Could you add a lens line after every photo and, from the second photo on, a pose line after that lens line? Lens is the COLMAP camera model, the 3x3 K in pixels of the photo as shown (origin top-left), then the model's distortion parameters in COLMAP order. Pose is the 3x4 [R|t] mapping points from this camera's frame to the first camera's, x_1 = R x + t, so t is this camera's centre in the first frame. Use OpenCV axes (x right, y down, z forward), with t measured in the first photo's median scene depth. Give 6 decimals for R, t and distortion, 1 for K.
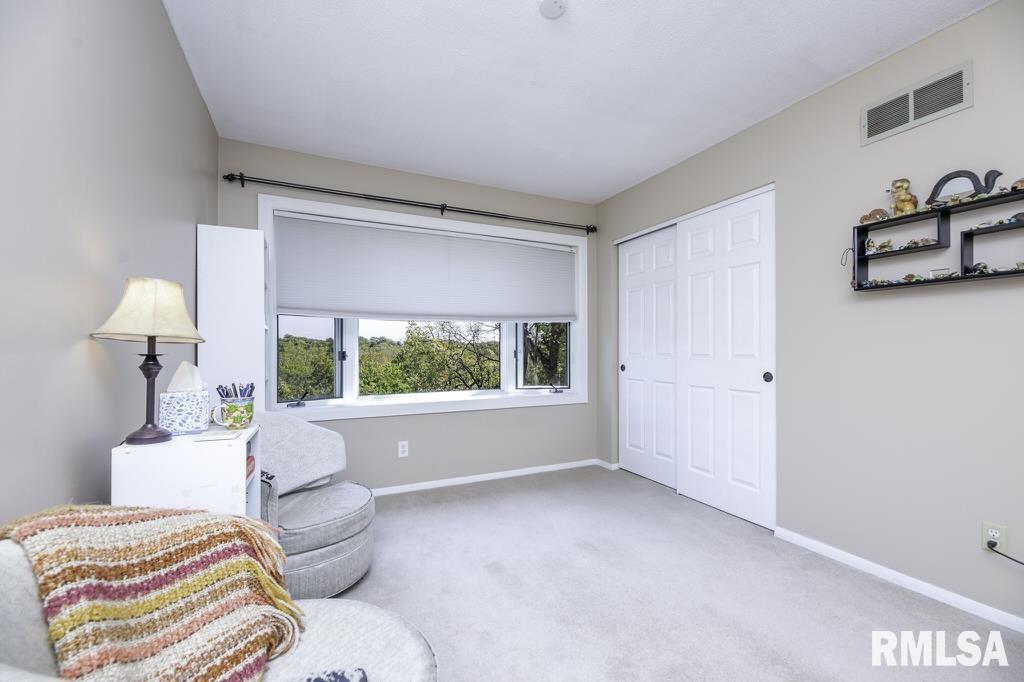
lens RADIAL K [[420.3, 0, 512.2], [0, 420.3, 350.5], [0, 0, 1]] dist [0.002854, -0.000088]
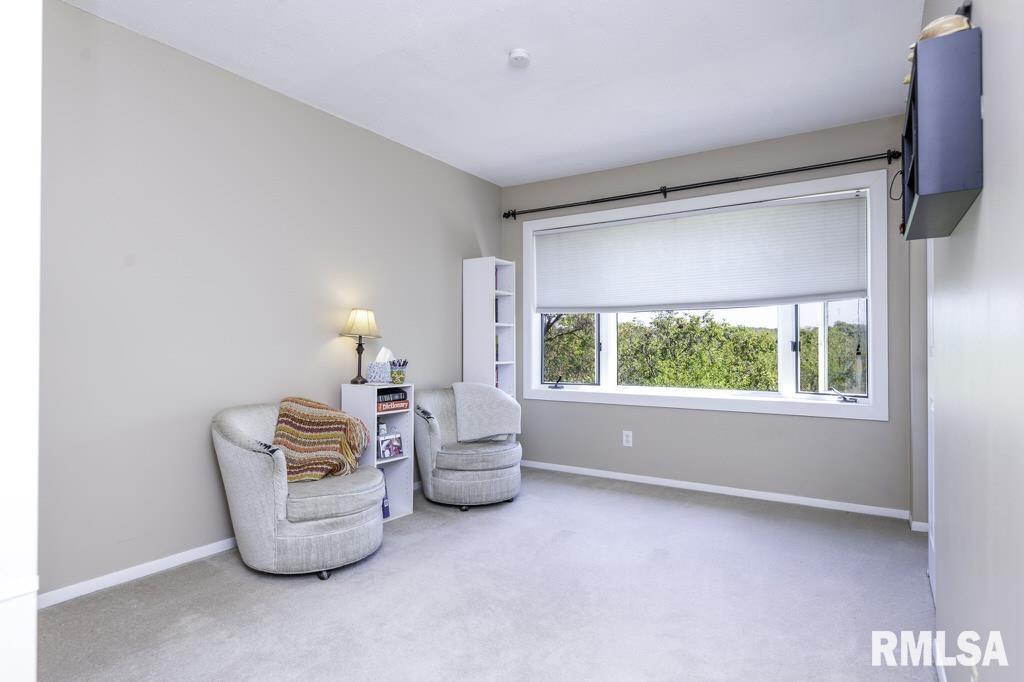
lens RADIAL K [[539.4, 0, 515.2], [0, 539.4, 341.0], [0, 0, 1]] dist [0.030339, 0.000183]
pose [[0.542867, -0.003634, -0.839811, 1.027990], [0.001586, 0.999993, -0.003302, 0.003894], [0.839817, 0.000461, 0.542869, 0.089456]]
